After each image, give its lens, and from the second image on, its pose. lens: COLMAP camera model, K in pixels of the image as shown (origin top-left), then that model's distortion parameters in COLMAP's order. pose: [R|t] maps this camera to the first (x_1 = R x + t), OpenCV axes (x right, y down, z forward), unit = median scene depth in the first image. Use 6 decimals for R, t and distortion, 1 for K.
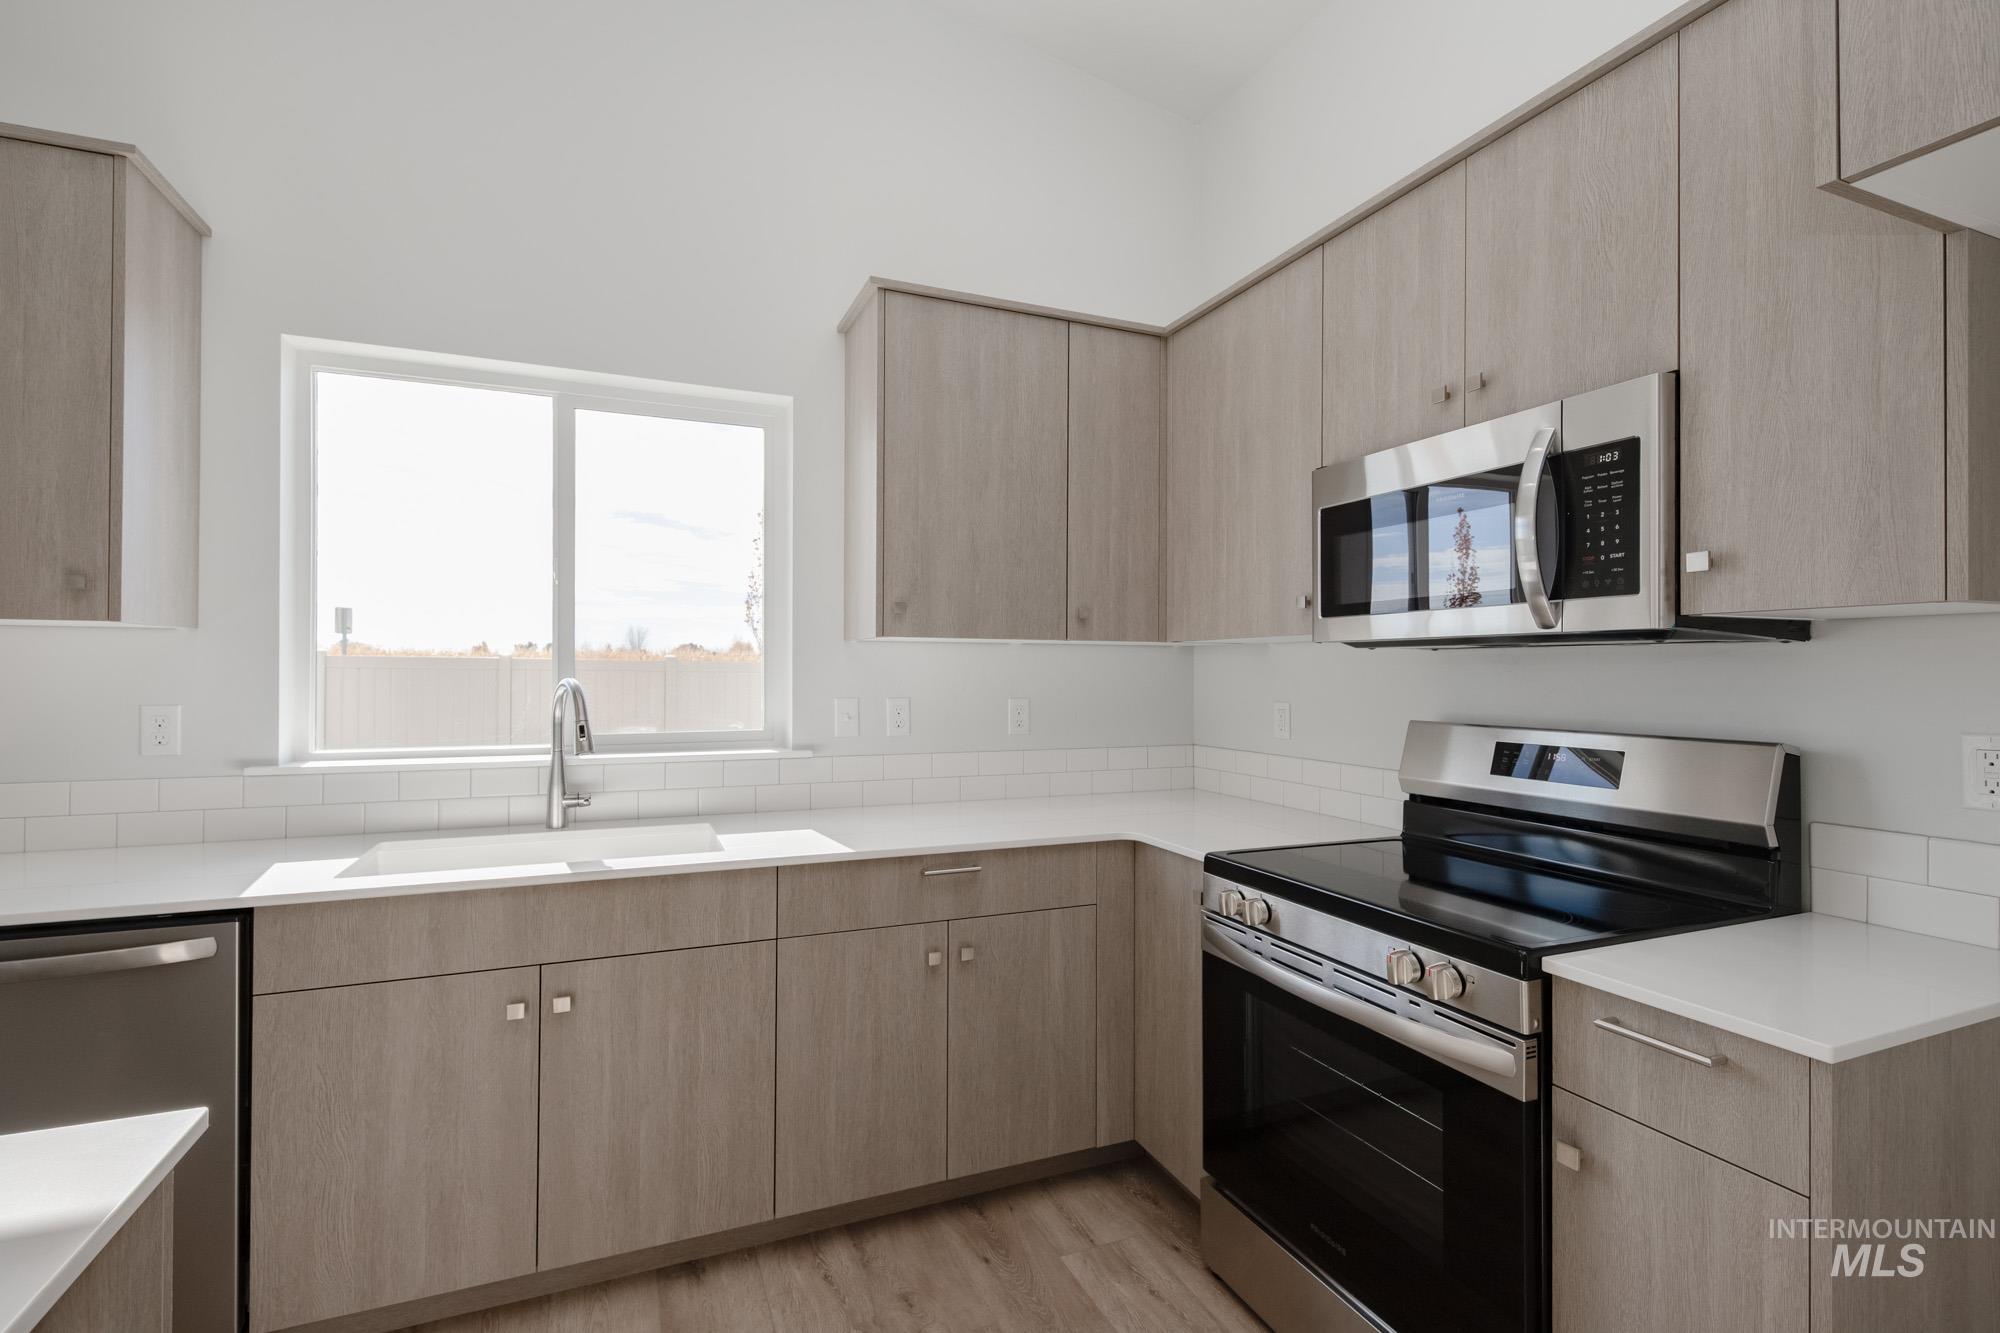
lens RADIAL K [[896.1, 0, 1004.9], [0, 896.1, 674.0], [0, 0, 1]] dist [0.012944, -0.005548]
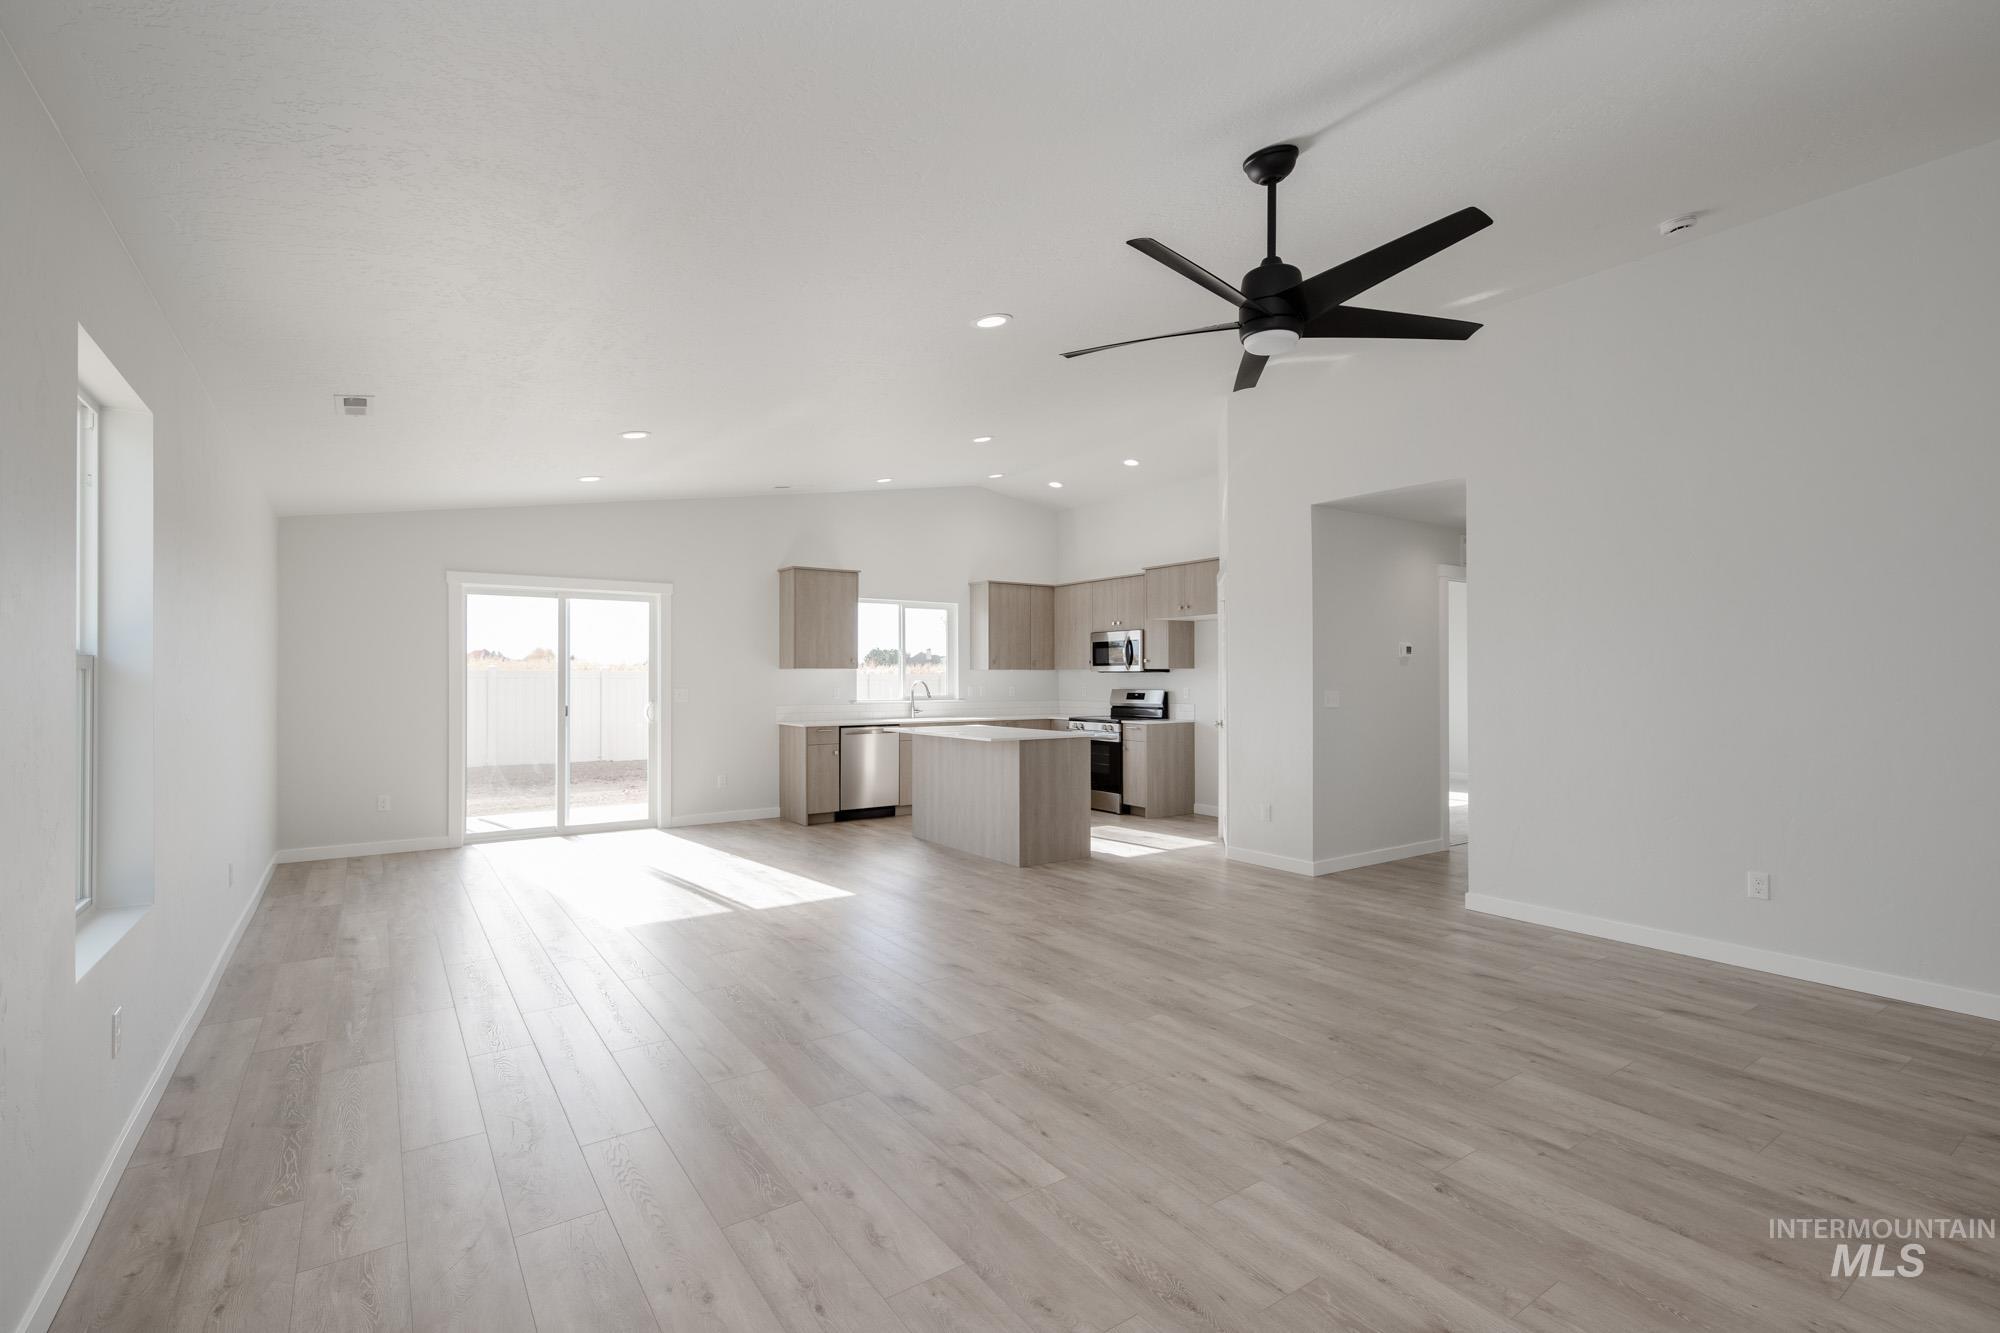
lens RADIAL K [[896.1, 0, 991.8], [0, 896.1, 670.0], [0, 0, 1]] dist [0.012944, -0.005548]
pose [[0.982222, -0.004647, 0.187665, -0.995157], [0.006603, 0.999930, -0.009798, -0.002125], [-0.187606, 0.010863, 0.982184, -3.333823]]
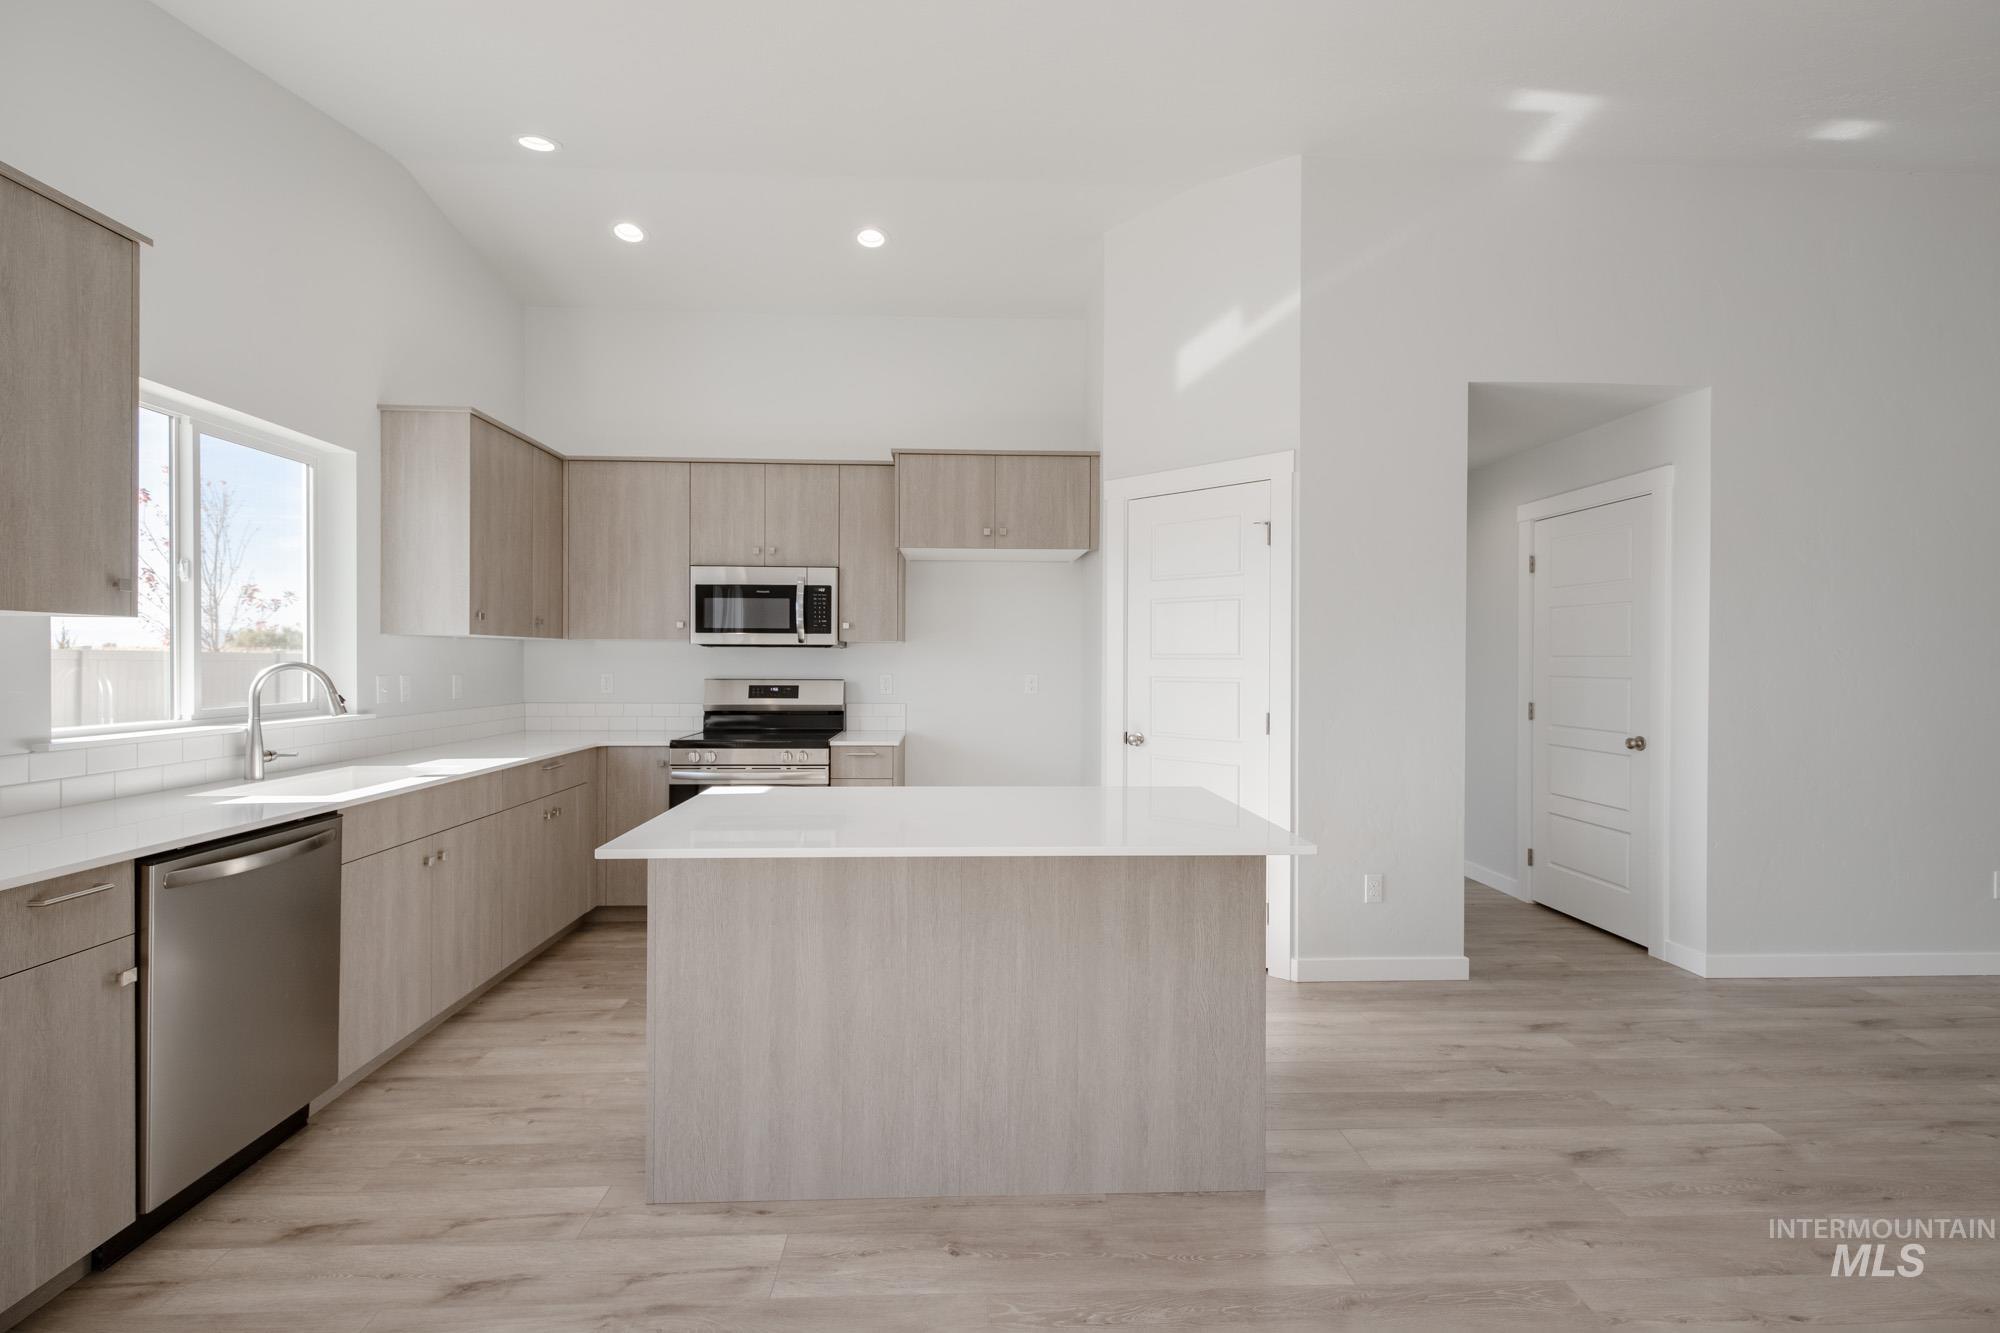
lens RADIAL K [[896.1, 0, 987.5], [0, 896.1, 663.1], [0, 0, 1]] dist [0.012944, -0.005548]
pose [[0.363897, -0.008252, 0.931403, -1.457276], [-0.001453, 0.999955, 0.009427, -0.009262], [-0.931438, -0.004783, 0.363869, -0.493863]]
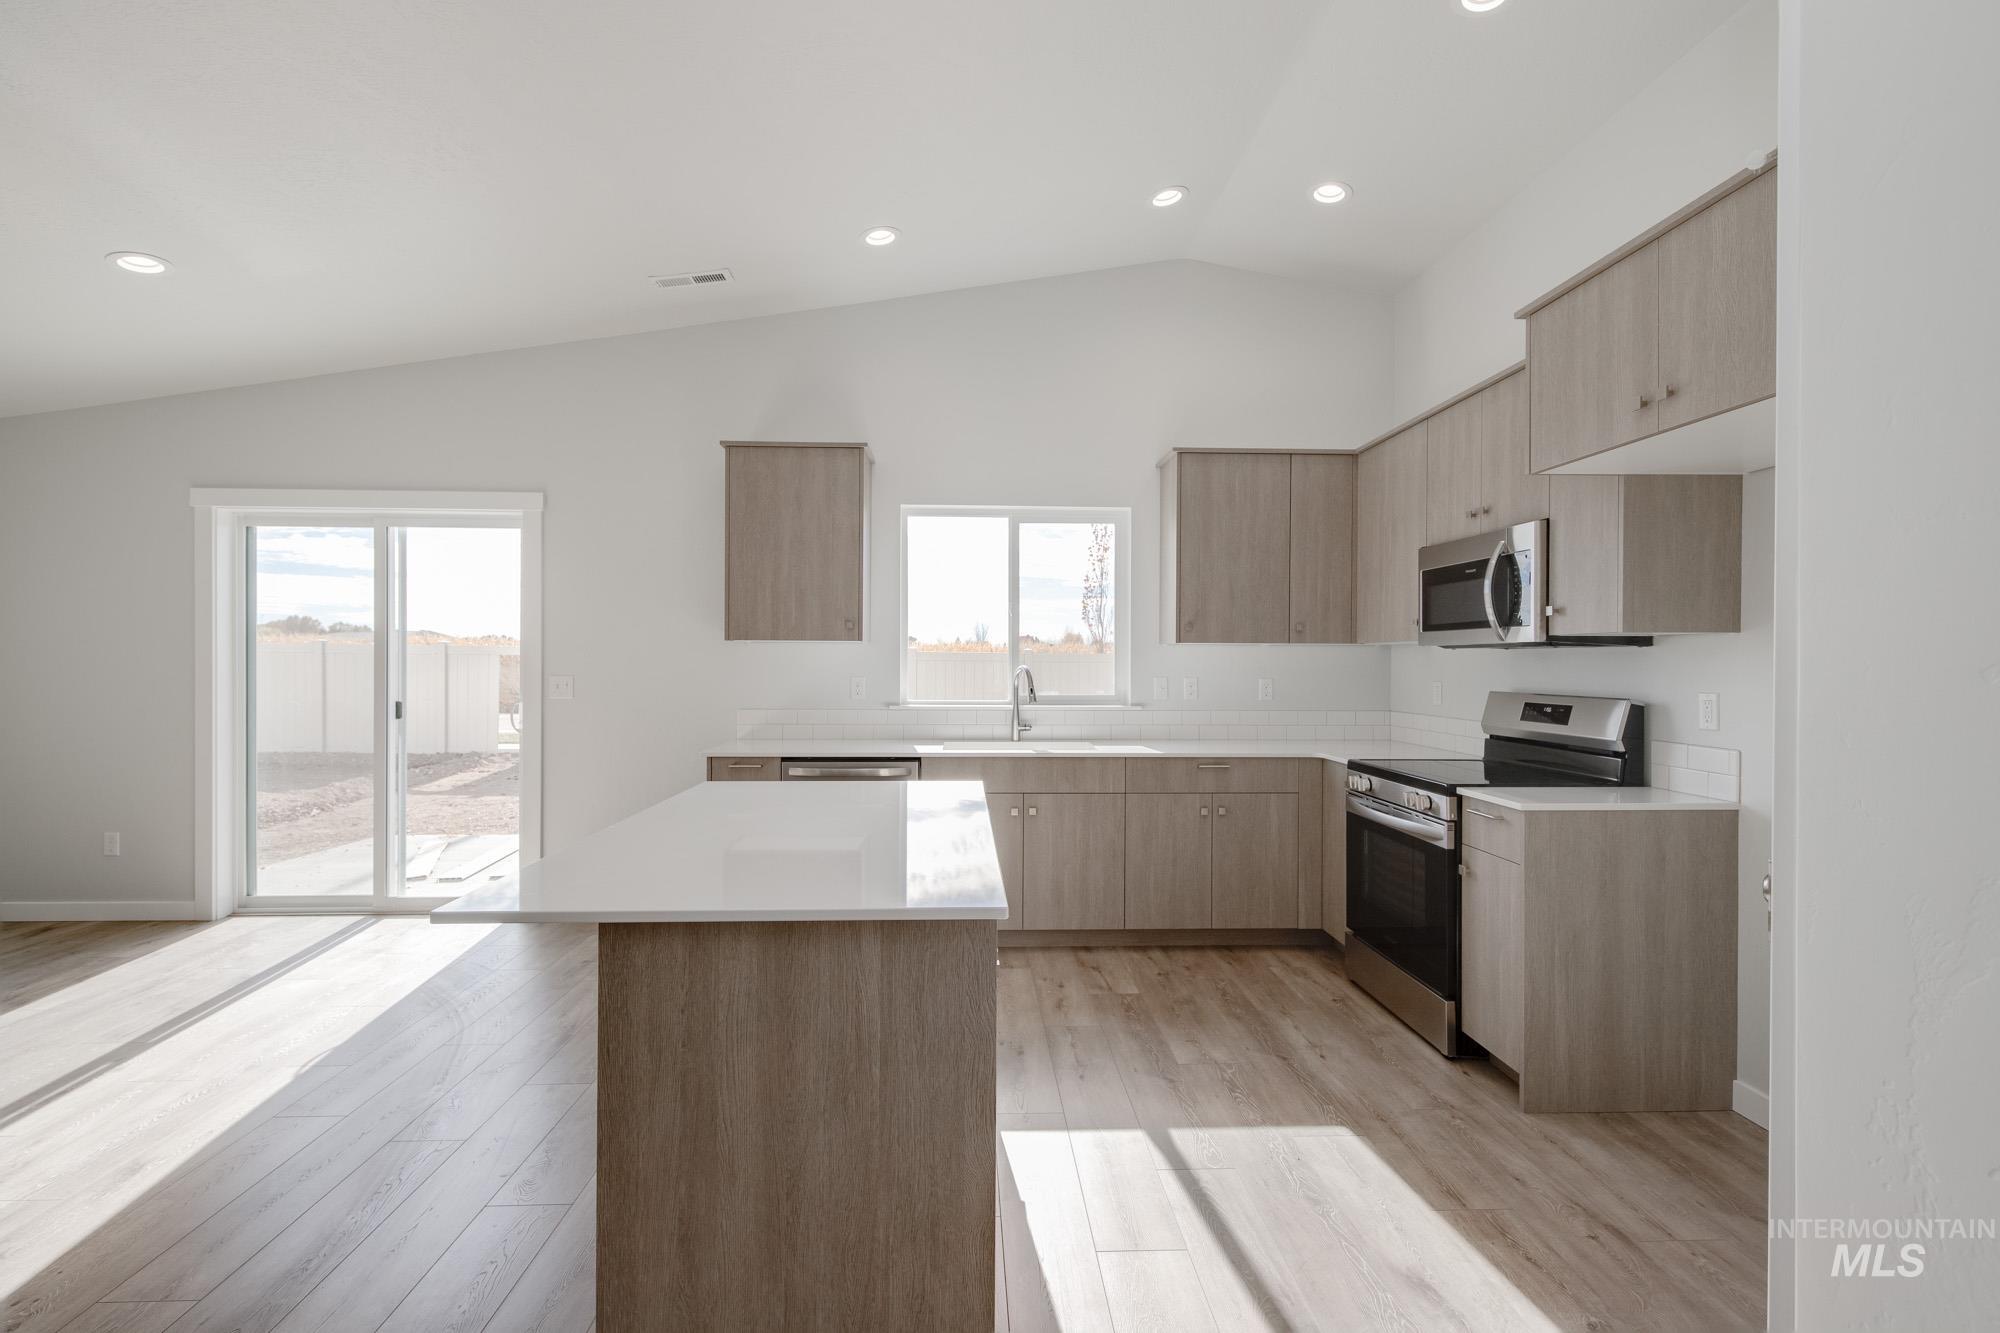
lens RADIAL K [[896.1, 0, 997.4], [0, 896.1, 664.5], [0, 0, 1]] dist [0.012944, -0.005548]
pose [[0.932487, 0.000700, -0.361204, 0.203770], [-0.000606, 1.000000, 0.000372, 0.001254], [0.361204, -0.000128, 0.932487, -0.963331]]
